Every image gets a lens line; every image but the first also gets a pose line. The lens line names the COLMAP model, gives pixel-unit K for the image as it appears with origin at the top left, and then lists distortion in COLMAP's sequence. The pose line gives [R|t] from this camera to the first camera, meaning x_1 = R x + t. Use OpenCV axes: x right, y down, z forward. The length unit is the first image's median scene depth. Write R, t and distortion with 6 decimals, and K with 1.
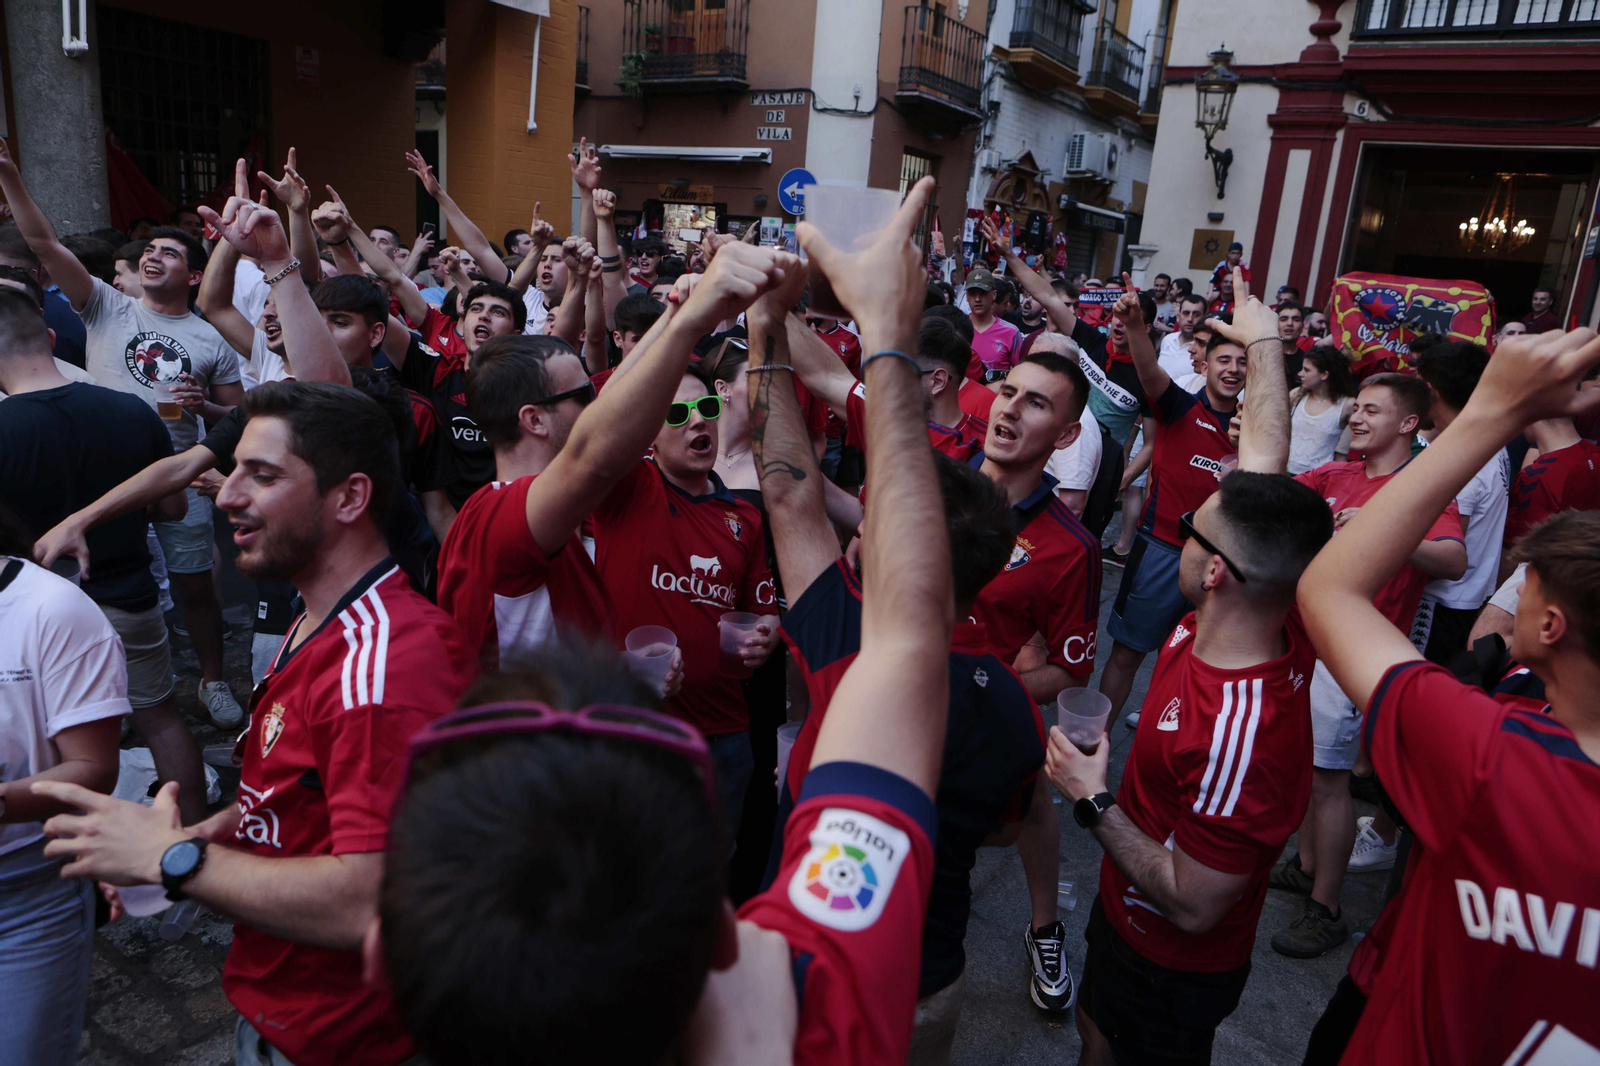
lens RADIAL K [[1072.1, 0, 798.7], [0, 1072.1, 546.0], [0, 0, 1]] dist [-0.014556, 0.003788]
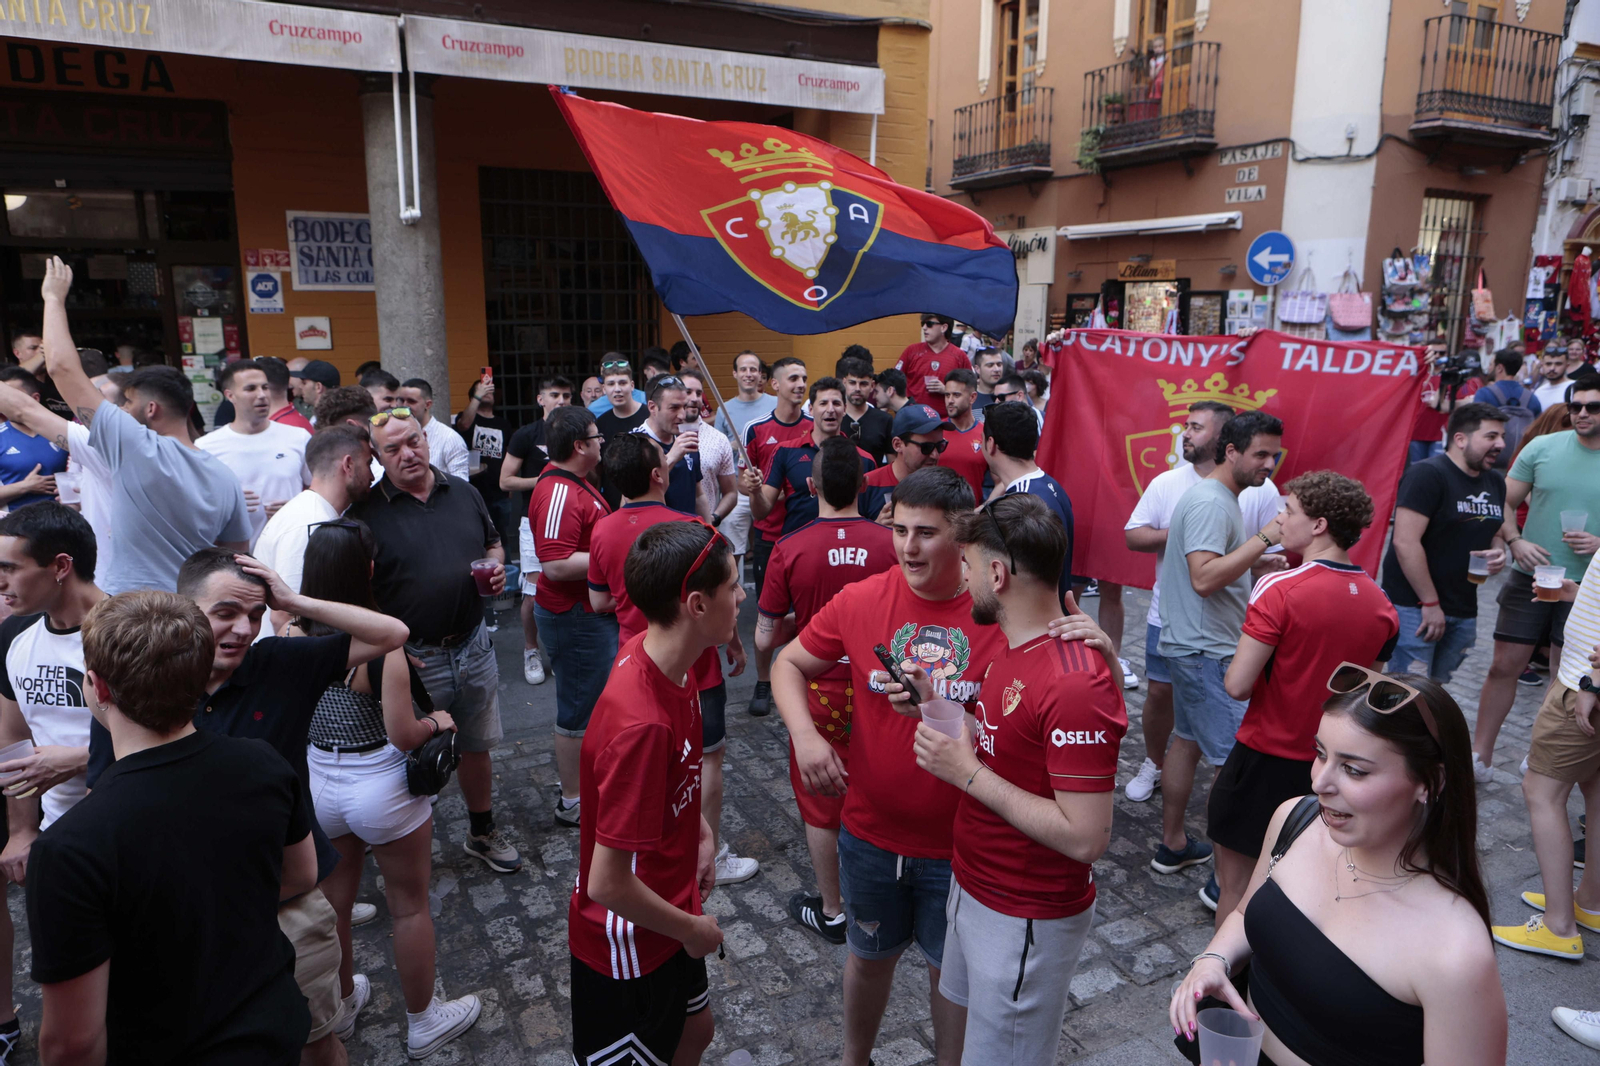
lens RADIAL K [[1072.1, 0, 775.6], [0, 1072.1, 543.9], [0, 0, 1]] dist [-0.014556, 0.003788]
pose [[0.866181, 0.035028, -0.498501, 0.085926], [-0.069503, 0.996290, -0.050760, -0.035767], [0.494873, 0.078615, 0.865402, 0.092352]]
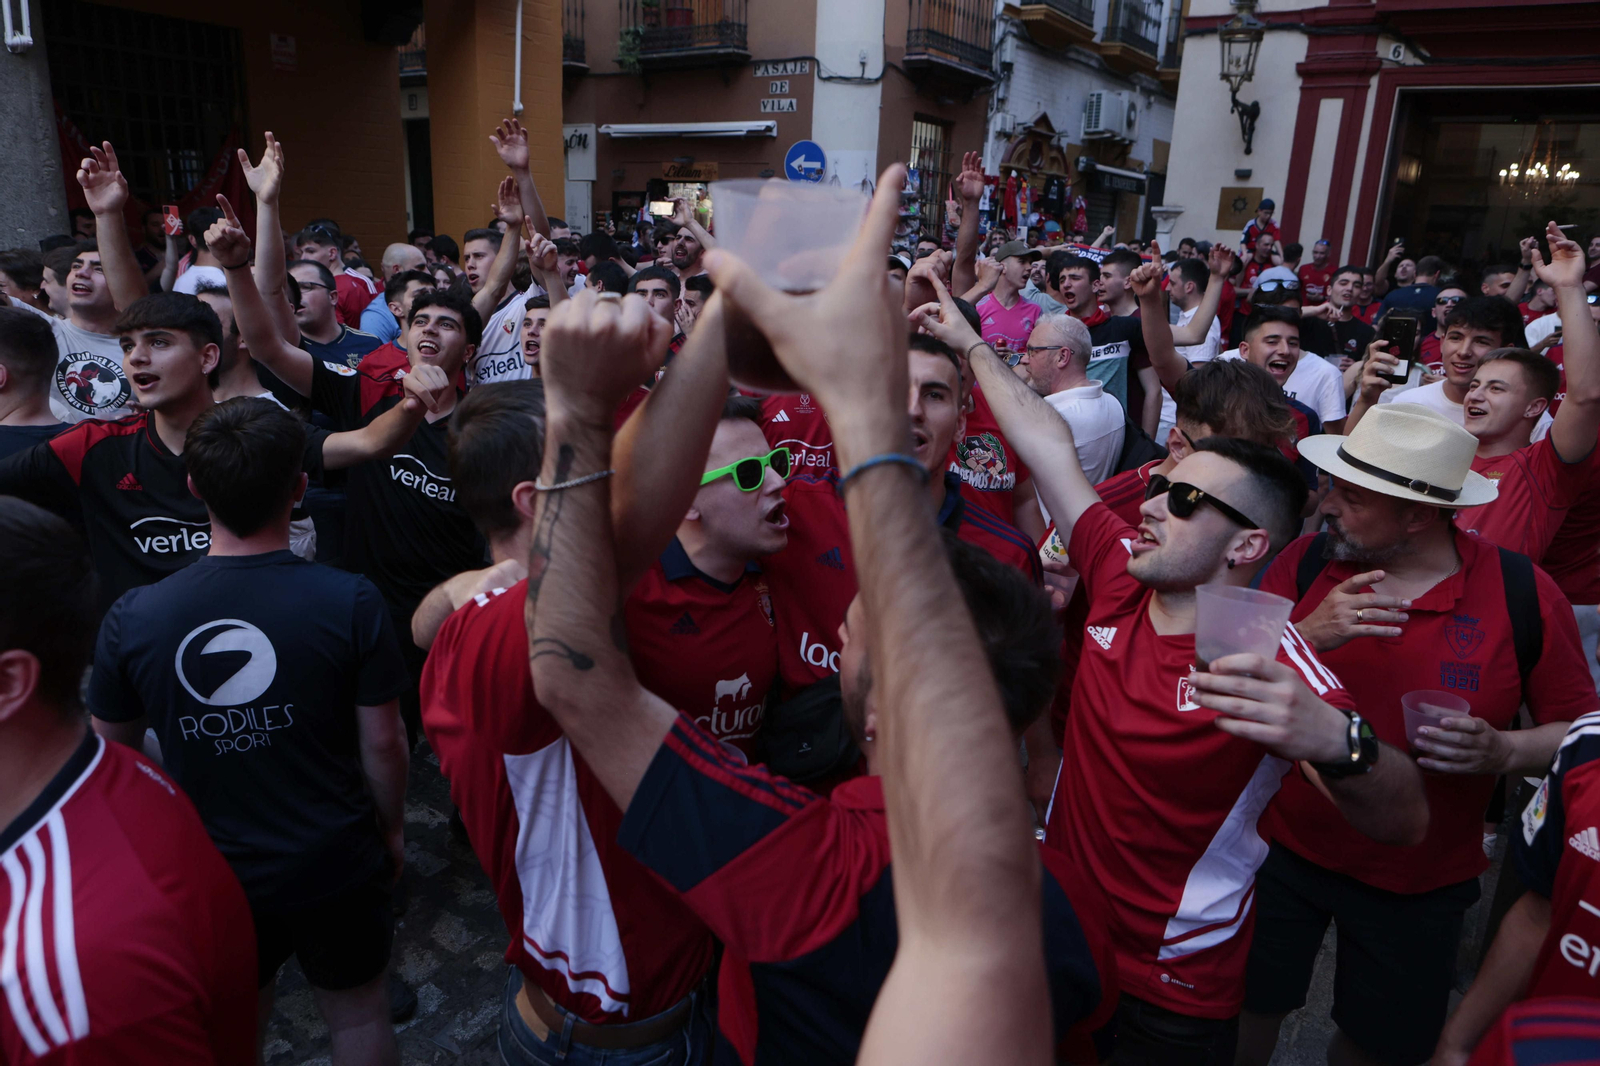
lens RADIAL K [[1072.1, 0, 792.3], [0, 1072.1, 540.0], [0, 0, 1]] dist [-0.014556, 0.003788]
pose [[0.999118, -0.031795, -0.027422, 0.003321], [0.032268, 0.999335, 0.016957, -0.010146], [0.026865, -0.017827, 0.999480, 0.030141]]
